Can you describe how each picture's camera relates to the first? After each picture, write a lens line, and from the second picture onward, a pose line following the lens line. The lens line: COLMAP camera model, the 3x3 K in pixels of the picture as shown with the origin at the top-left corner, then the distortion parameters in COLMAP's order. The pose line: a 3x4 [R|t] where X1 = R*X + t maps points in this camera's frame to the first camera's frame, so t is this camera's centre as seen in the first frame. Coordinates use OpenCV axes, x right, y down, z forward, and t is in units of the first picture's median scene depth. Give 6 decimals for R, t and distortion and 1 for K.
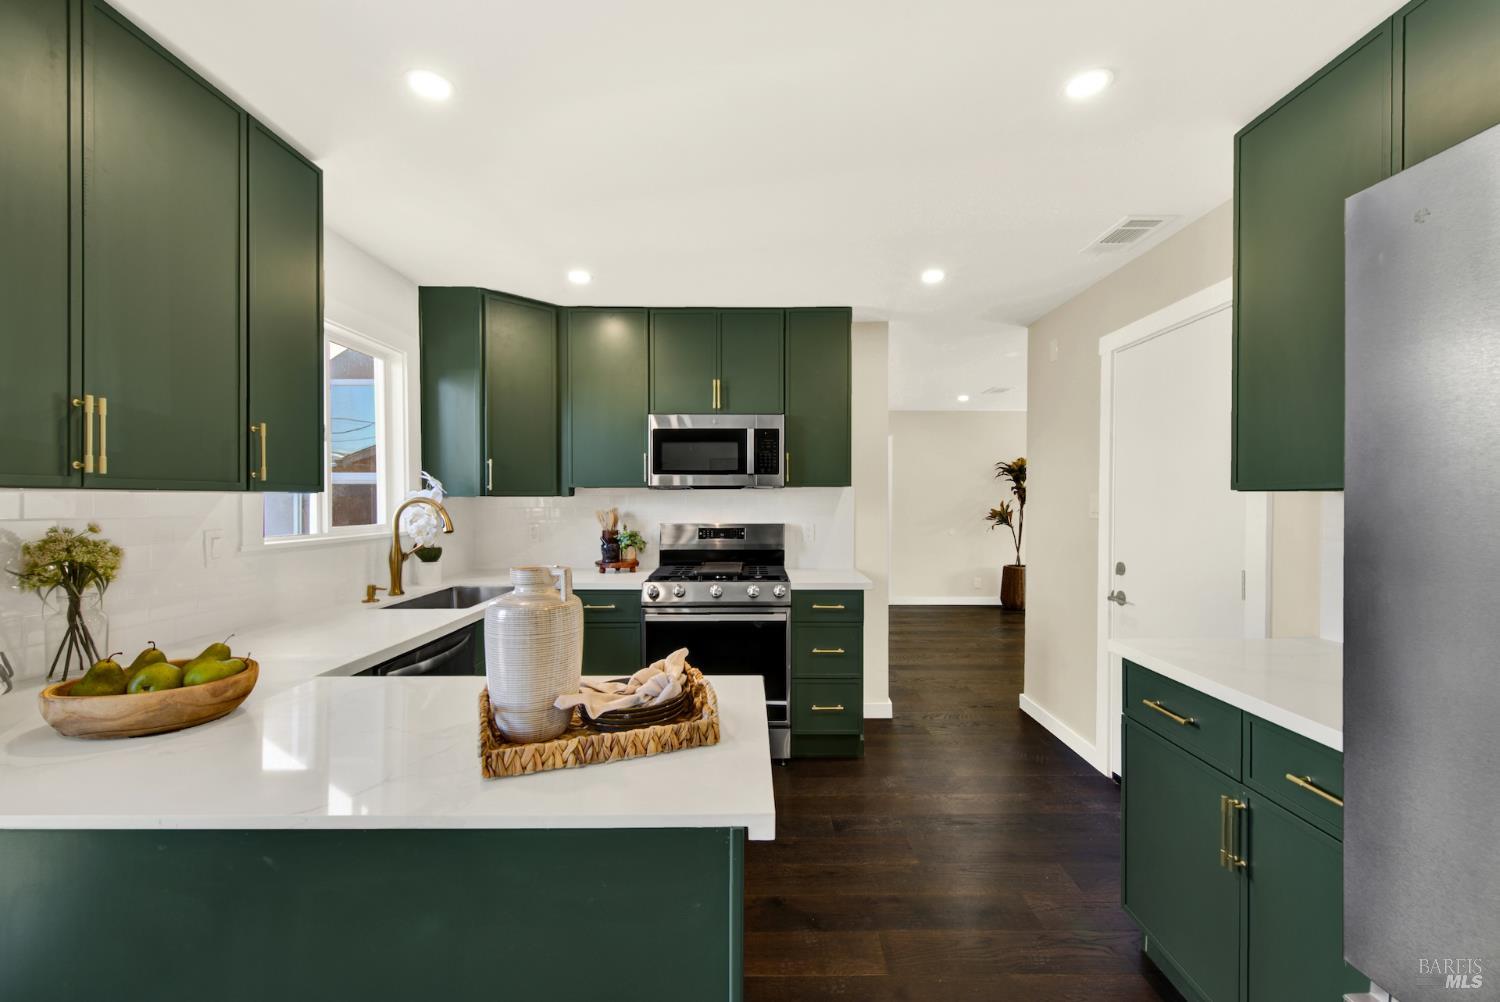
lens RADIAL K [[615.7, 0, 753.1], [0, 615.7, 501.8], [0, 0, 1]] dist [0.001009, -0.000198]
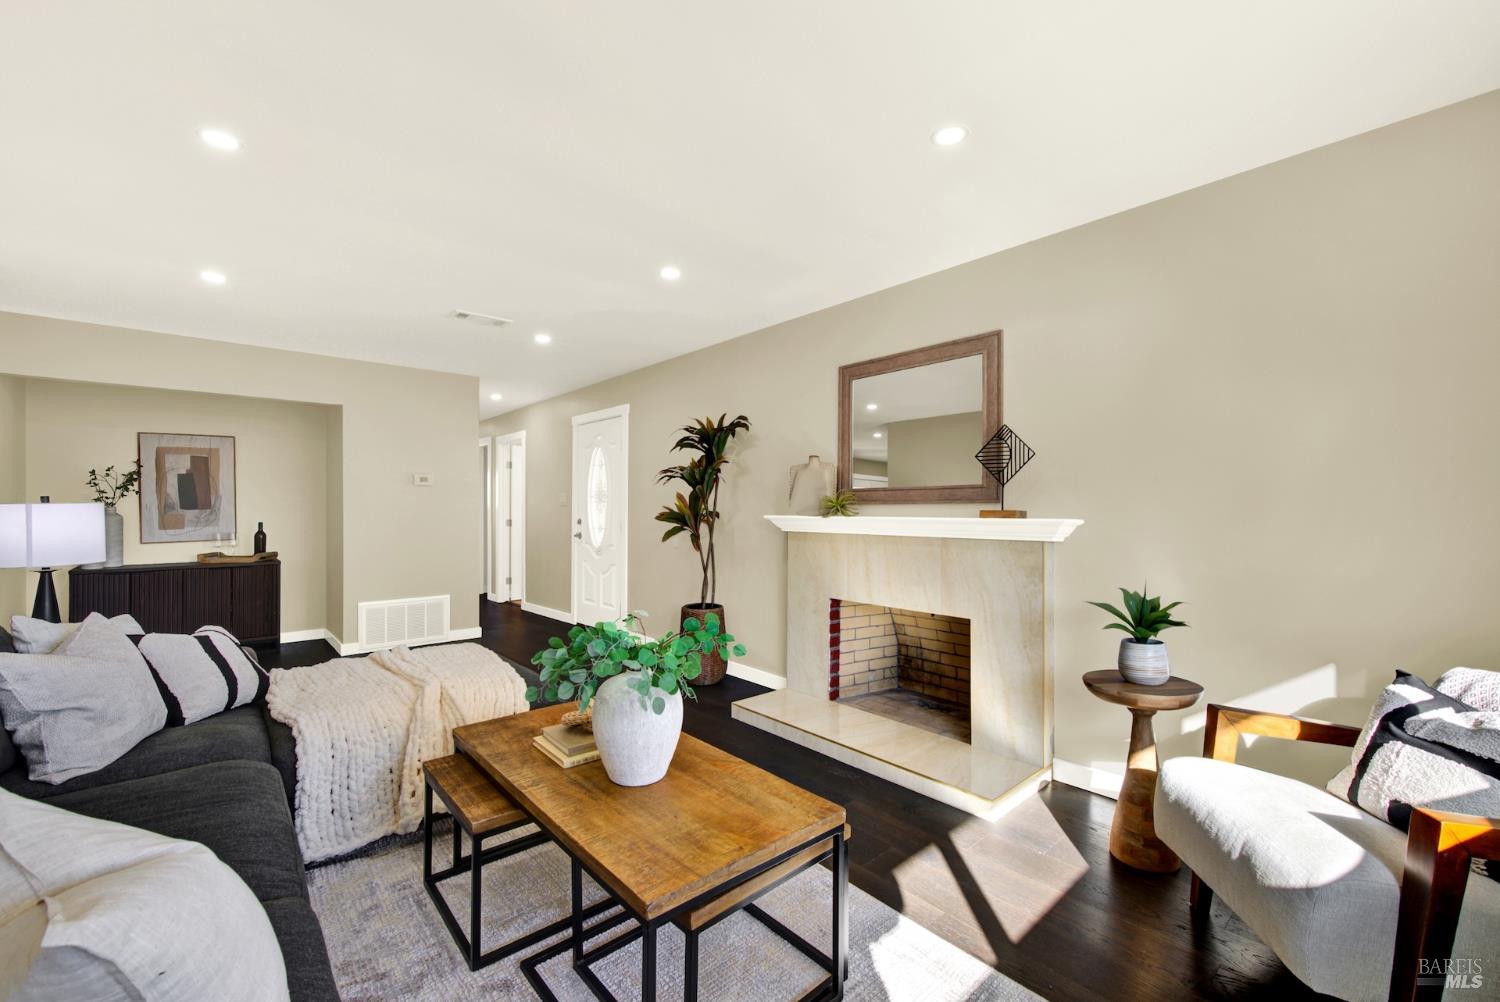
lens RADIAL K [[615.7, 0, 758.5], [0, 615.7, 504.2], [0, 0, 1]] dist [0.001009, -0.000198]
pose [[0.659763, -0.002586, -0.751469, 2.107701], [-0.005355, 0.999953, -0.008142, 0.031851], [0.751455, 0.009396, 0.659718, 1.571000]]
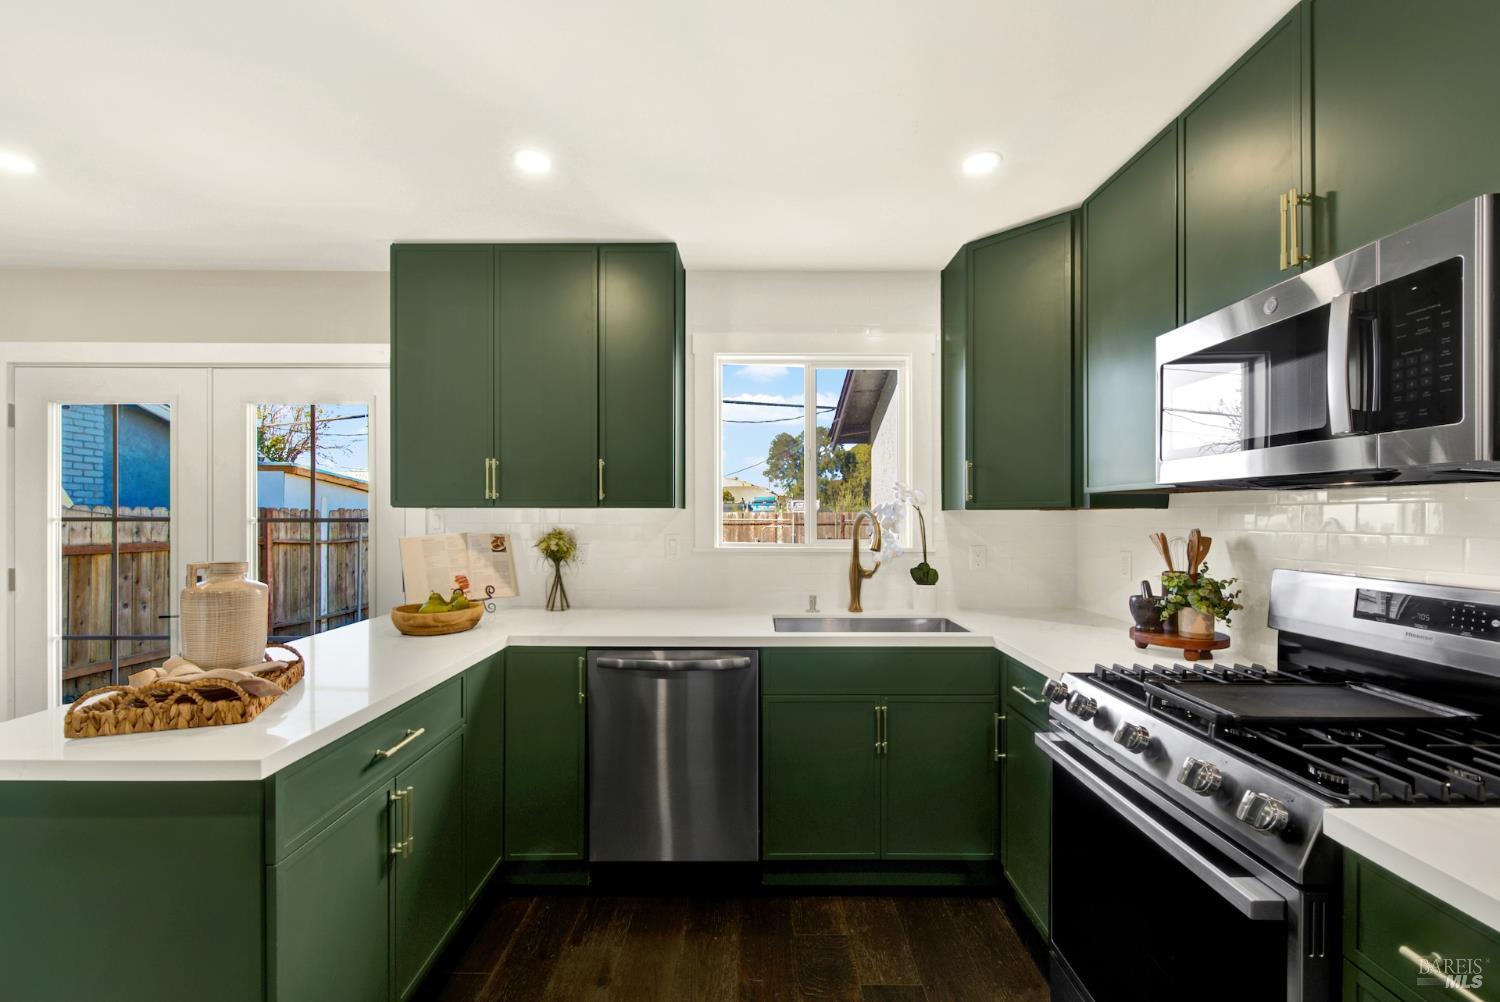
lens RADIAL K [[615.7, 0, 751.6], [0, 615.7, 516.4], [0, 0, 1]] dist [0.001009, -0.000198]
pose [[-0.003043, 0.004546, -0.999985, 0.339391], [-0.006036, 0.999971, 0.004564, -0.002180], [0.999977, 0.006050, -0.003015, 0.732588]]
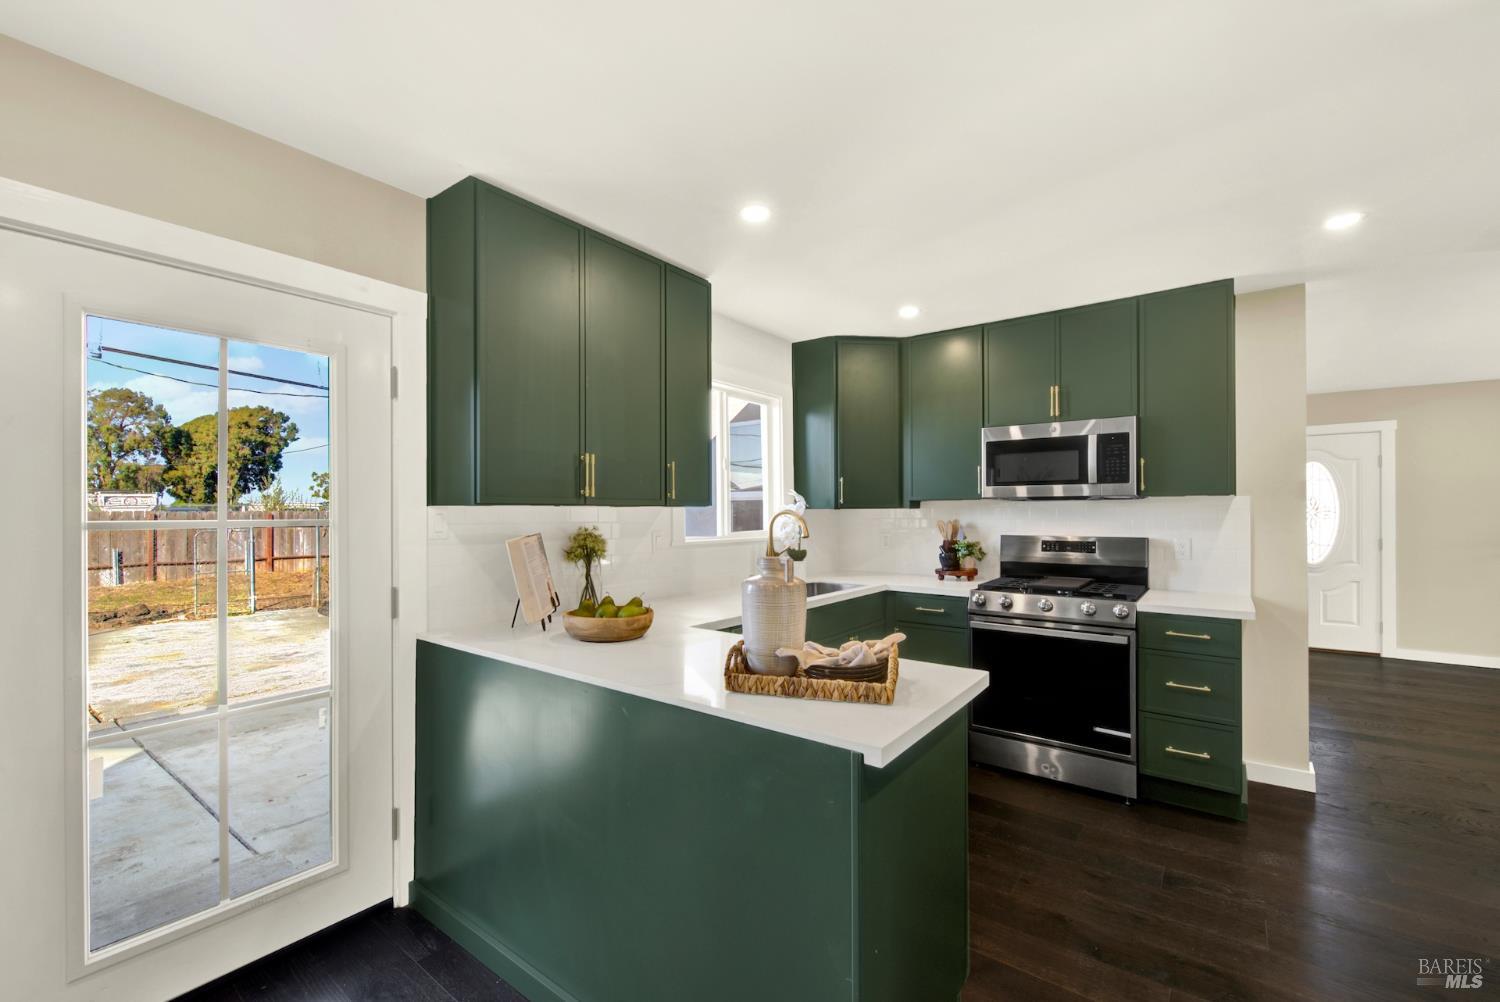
lens RADIAL K [[615.7, 0, 752.8], [0, 615.7, 512.1], [0, 0, 1]] dist [0.001009, -0.000198]
pose [[0.795347, -0.001269, -0.606152, 0.160438], [-0.000867, 0.999994, -0.003231, 0.001887], [0.606153, 0.003095, 0.795342, -0.055865]]
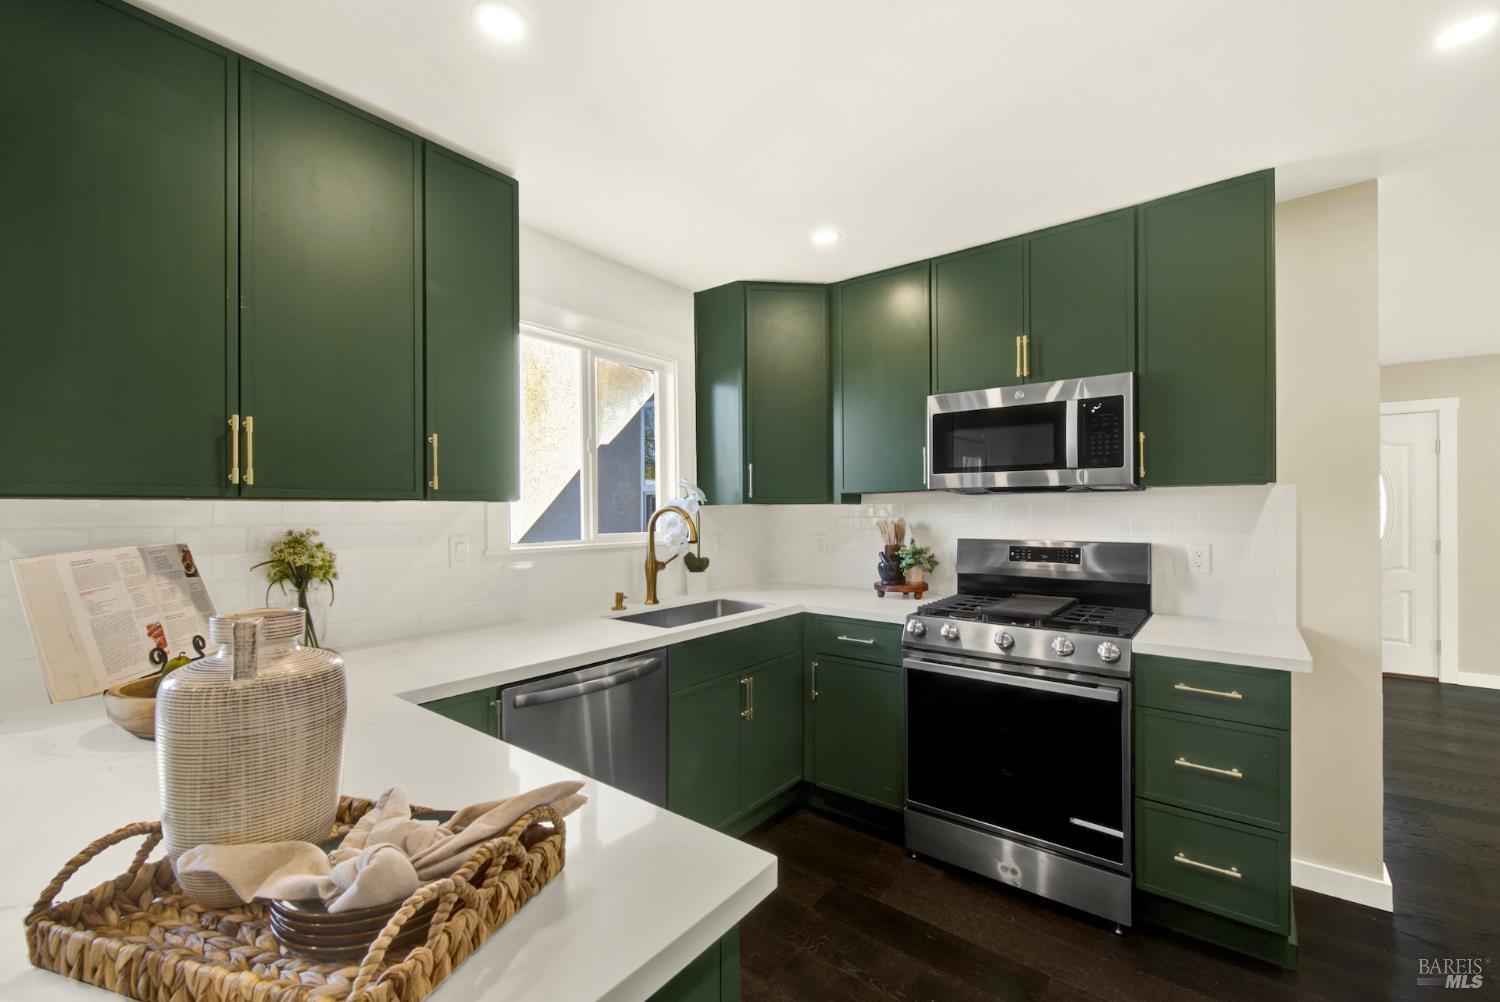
lens RADIAL K [[615.7, 0, 754.8], [0, 615.7, 510.8], [0, 0, 1]] dist [0.001009, -0.000198]
pose [[0.787217, -0.000912, -0.616675, 0.144017], [0.000422, 0.999999, -0.000941, 0.001542], [0.616676, 0.000480, 0.787217, 0.279772]]
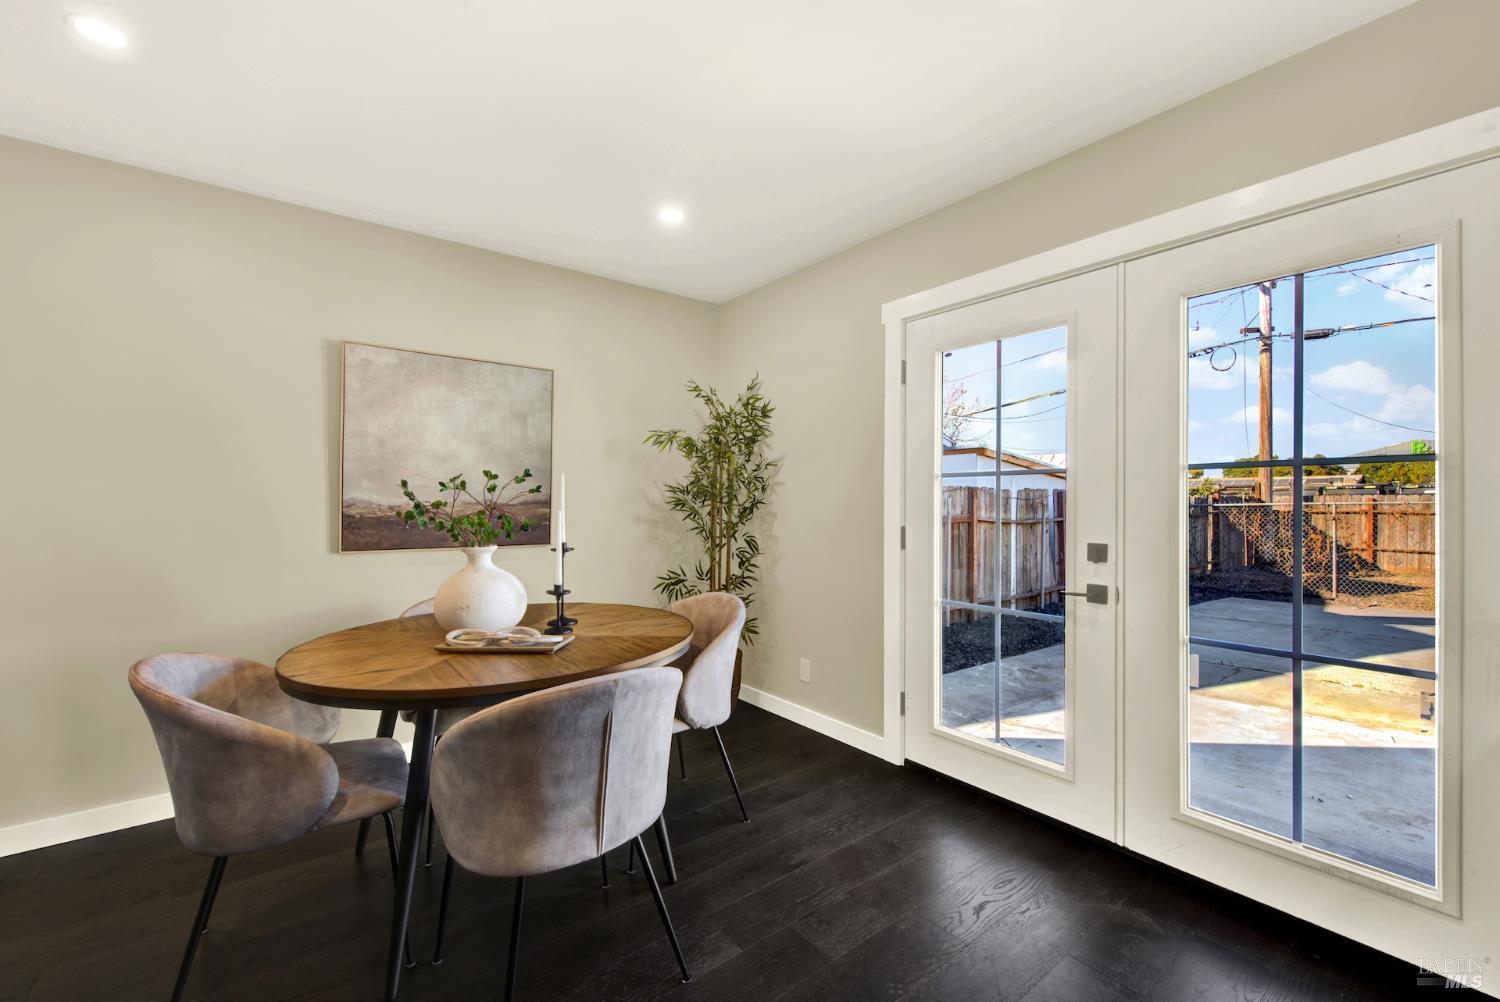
lens RADIAL K [[615.7, 0, 758.5], [0, 615.7, 500.4], [0, 0, 1]] dist [0.001009, -0.000198]
pose [[-0.786905, -0.002343, -0.617069, 0.160638], [-0.003697, 0.999993, 0.000918, 0.046100], [0.617063, 0.003003, -0.786908, 0.226860]]
